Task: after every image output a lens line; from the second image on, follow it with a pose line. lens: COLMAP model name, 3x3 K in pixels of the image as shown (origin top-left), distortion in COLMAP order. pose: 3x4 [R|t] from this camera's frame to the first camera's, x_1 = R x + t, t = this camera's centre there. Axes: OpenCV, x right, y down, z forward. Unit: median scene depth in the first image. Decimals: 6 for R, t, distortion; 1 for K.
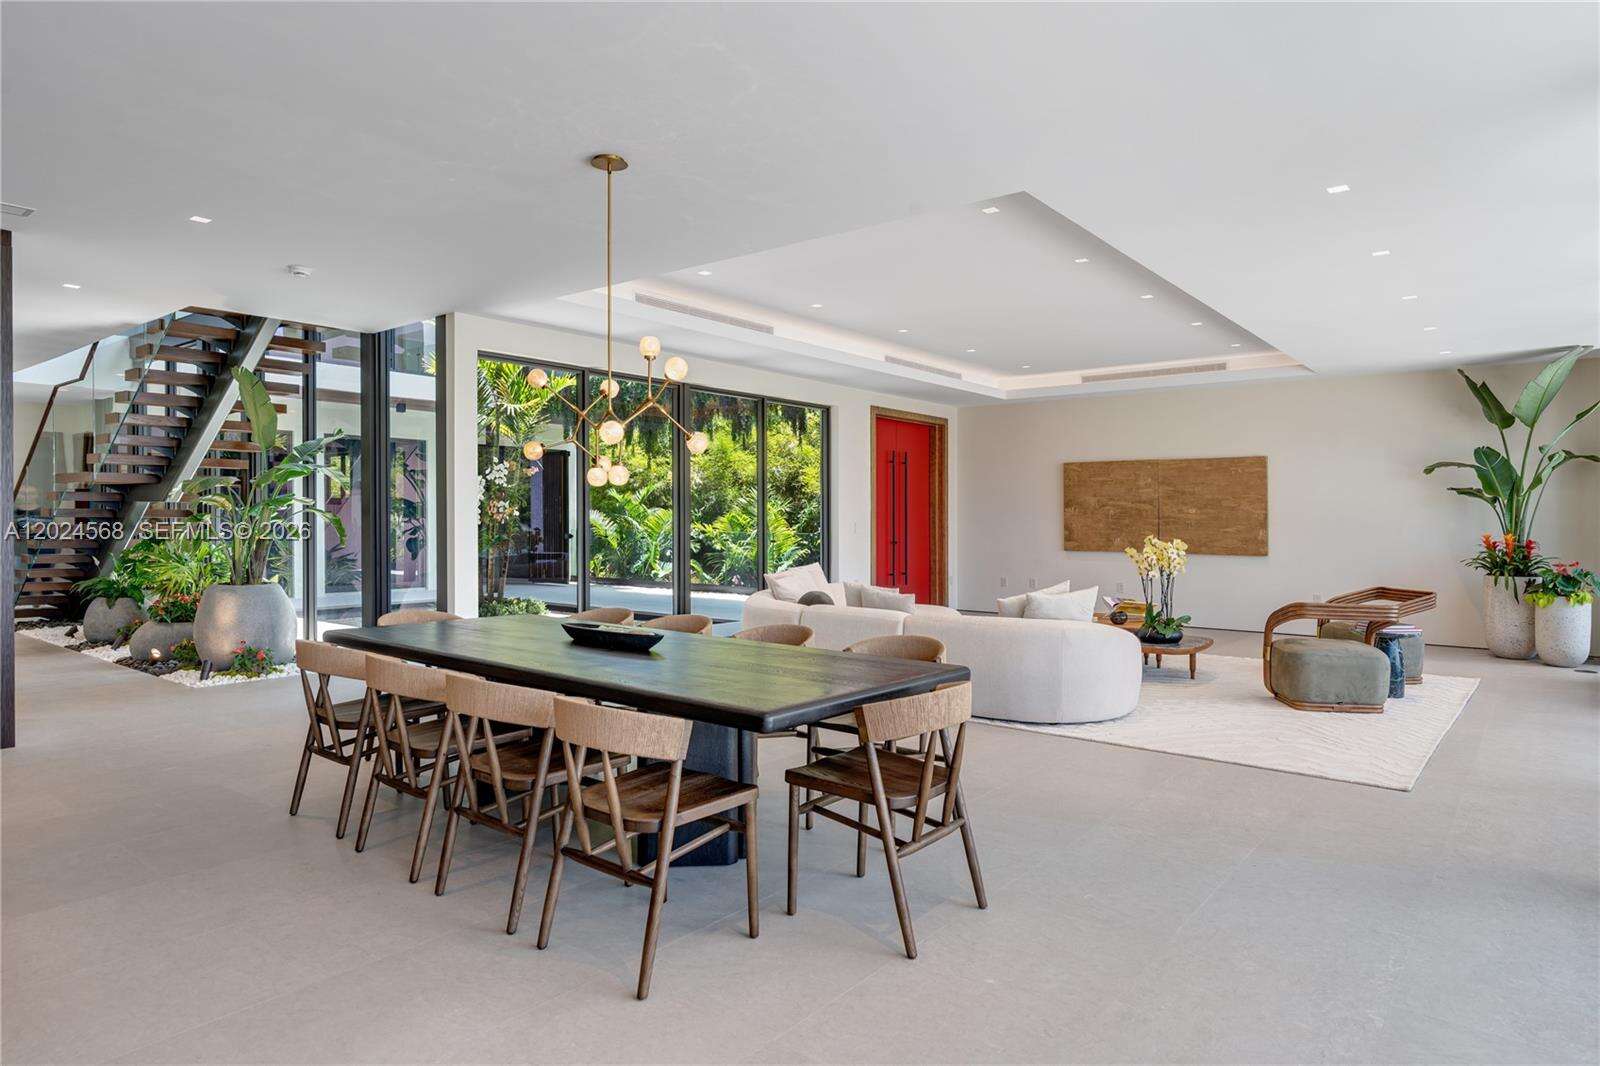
lens RADIAL K [[944.6, 0, 800.2], [0, 944.6, 516.8], [0, 0, 1]] dist [0.001829, -0.000471]
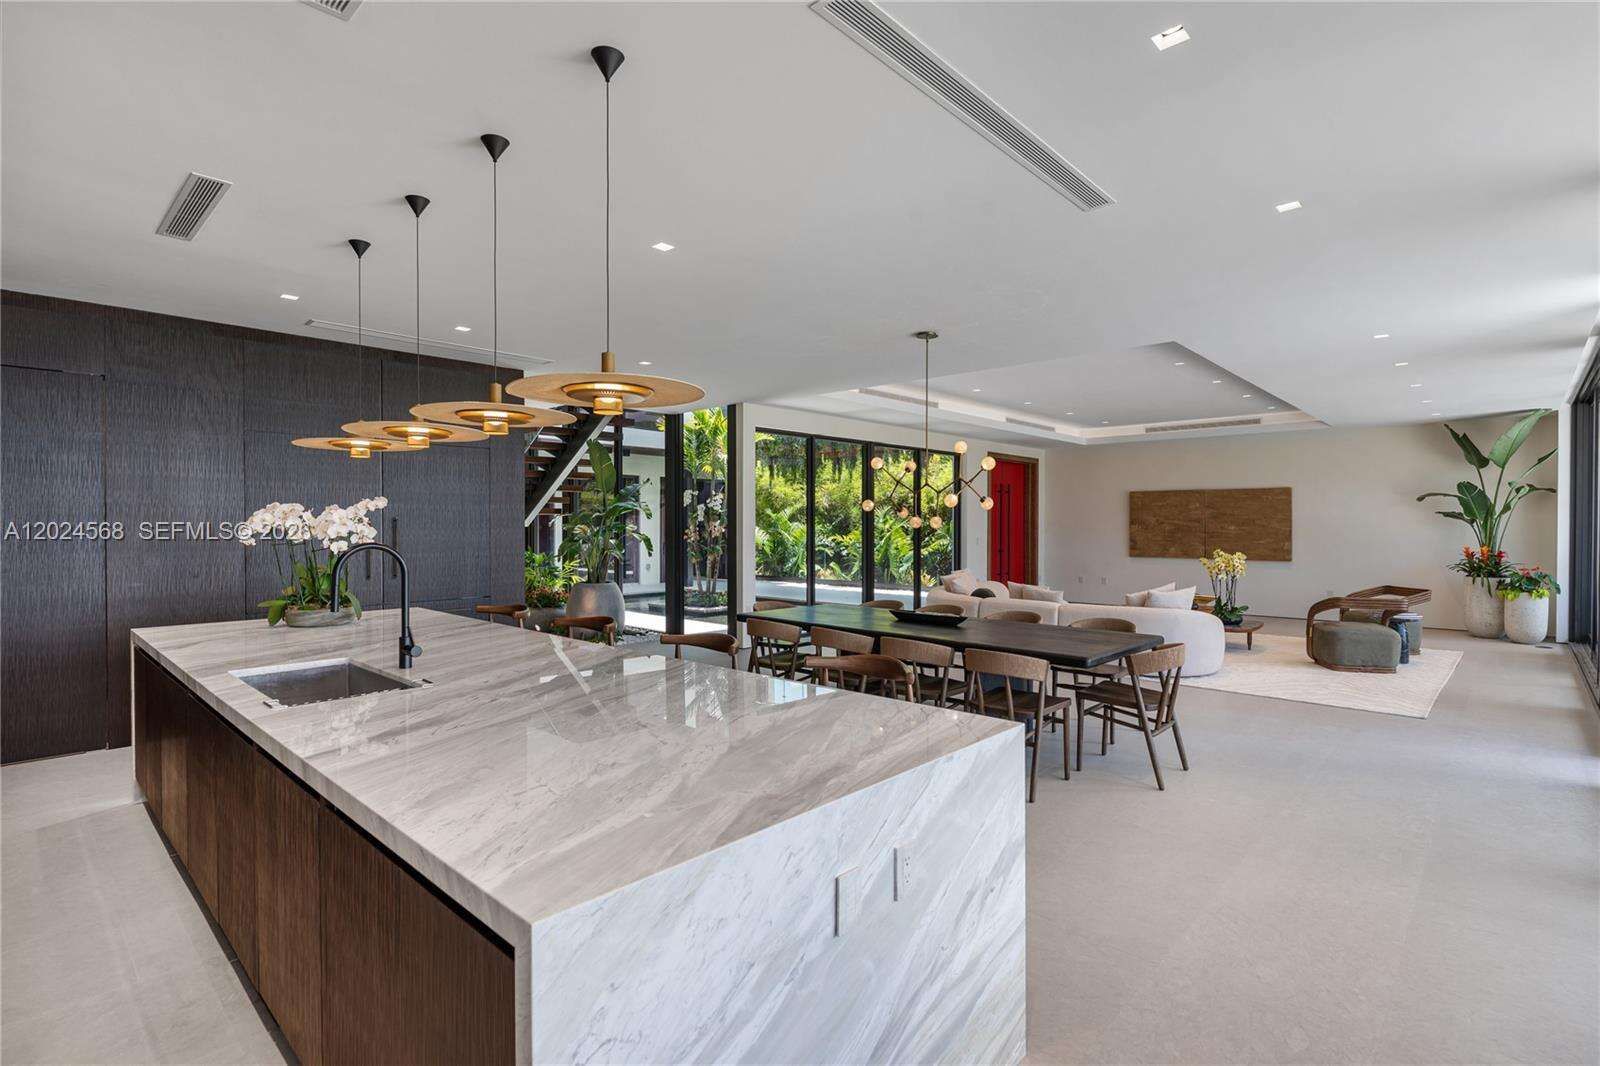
lens RADIAL K [[766.1, 0, 800.0], [0, 766.1, 533.0], [0, 0, 1]] dist [0.000333, 0.000191]
pose [[0.997219, -0.003513, -0.074444, -0.150576], [0.004470, 0.999909, 0.012697, -0.019424], [0.074393, -0.012994, 0.997144, -0.173601]]
